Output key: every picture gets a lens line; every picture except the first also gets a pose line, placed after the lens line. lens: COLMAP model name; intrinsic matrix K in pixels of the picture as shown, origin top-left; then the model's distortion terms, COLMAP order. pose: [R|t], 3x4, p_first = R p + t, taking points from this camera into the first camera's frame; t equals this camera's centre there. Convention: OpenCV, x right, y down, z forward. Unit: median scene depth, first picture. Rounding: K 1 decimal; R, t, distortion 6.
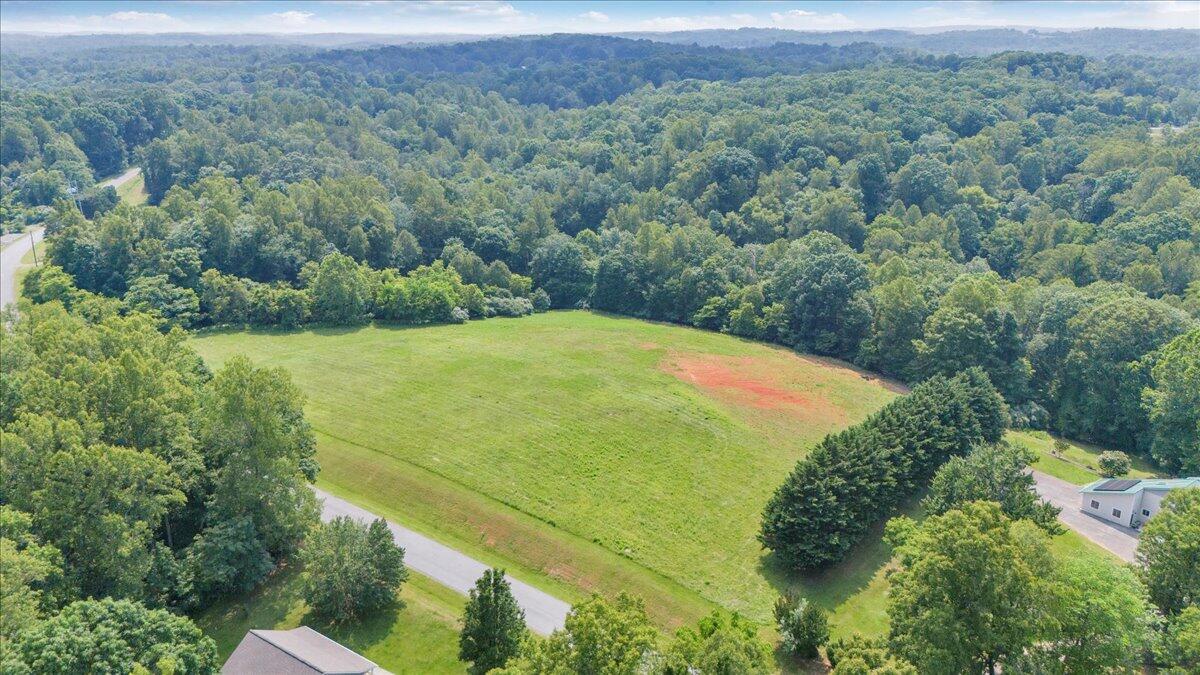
lens RADIAL K [[888.4, 0, 600.0], [0, 888.4, 337.5], [0, 0, 1]] dist [0.086002, -0.095756]
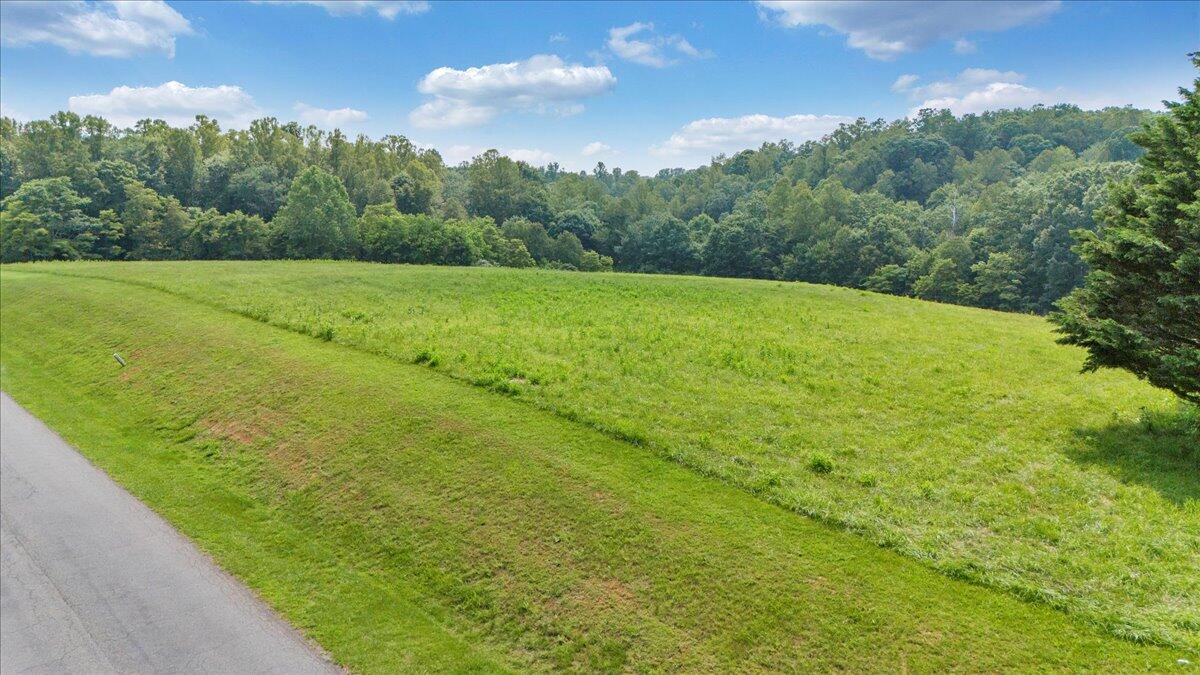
lens RADIAL K [[888.4, 0, 600.0], [0, 888.4, 337.5], [0, 0, 1]] dist [0.086002, -0.095756]
pose [[0.981842, 0.026684, -0.187813, 0.048879], [-0.060776, 0.982117, -0.178190, 0.128575], [0.179700, 0.186369, 0.965906, 0.355817]]
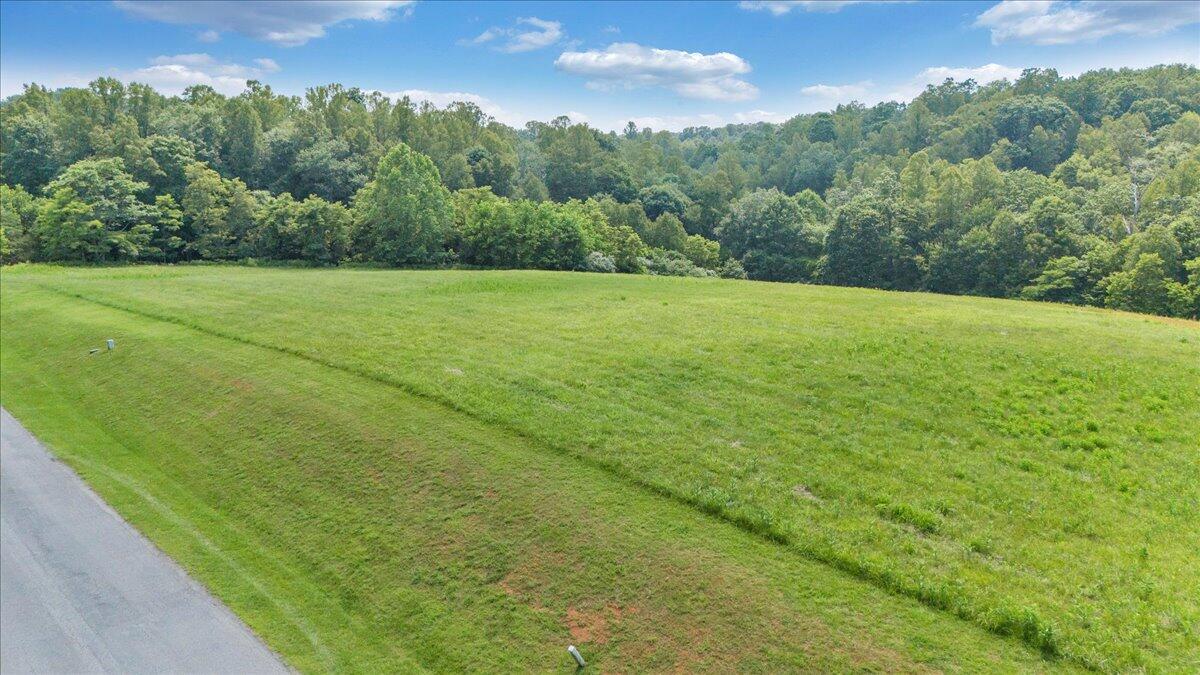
lens RADIAL K [[888.4, 0, 600.0], [0, 888.4, 337.5], [0, 0, 1]] dist [0.086002, -0.095756]
pose [[0.983281, 0.034461, -0.178802, -0.049233], [-0.058300, 0.989820, -0.129840, 0.090606], [0.172508, 0.138093, 0.975280, 0.412388]]
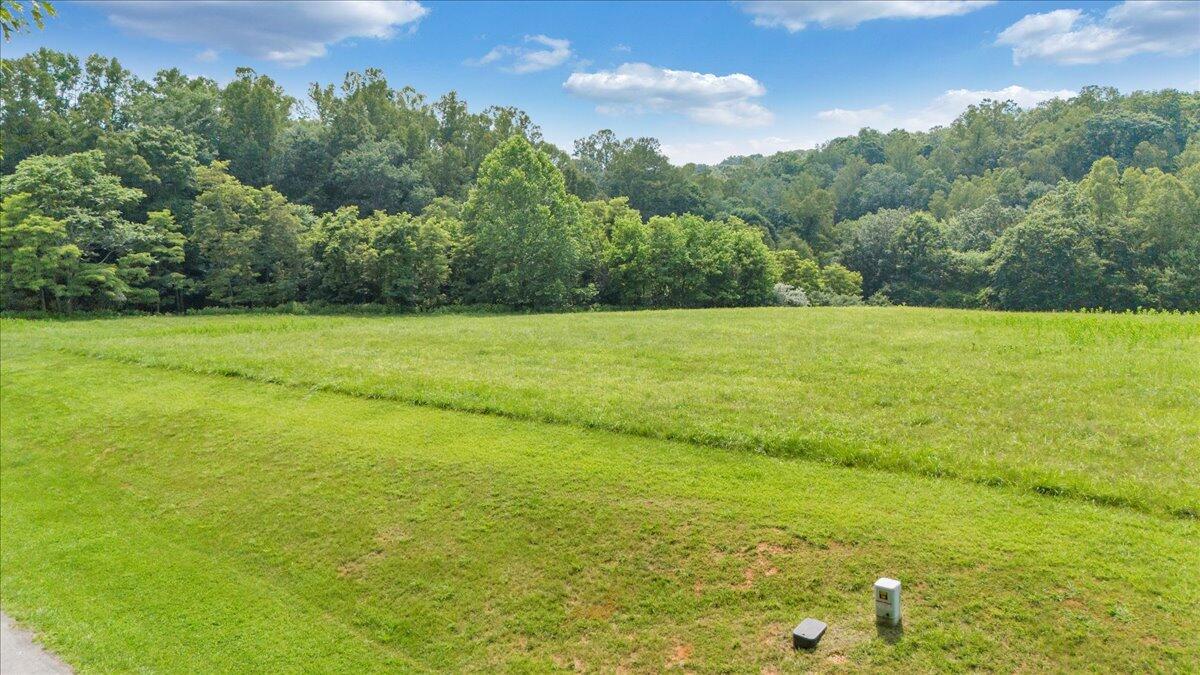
lens RADIAL K [[888.4, 0, 600.0], [0, 888.4, 337.5], [0, 0, 1]] dist [0.086002, -0.095756]
pose [[0.998790, -0.000314, -0.049178, -0.210939], [-0.008982, 0.981995, -0.188693, 0.067157], [0.048352, 0.188906, 0.980804, 0.546913]]
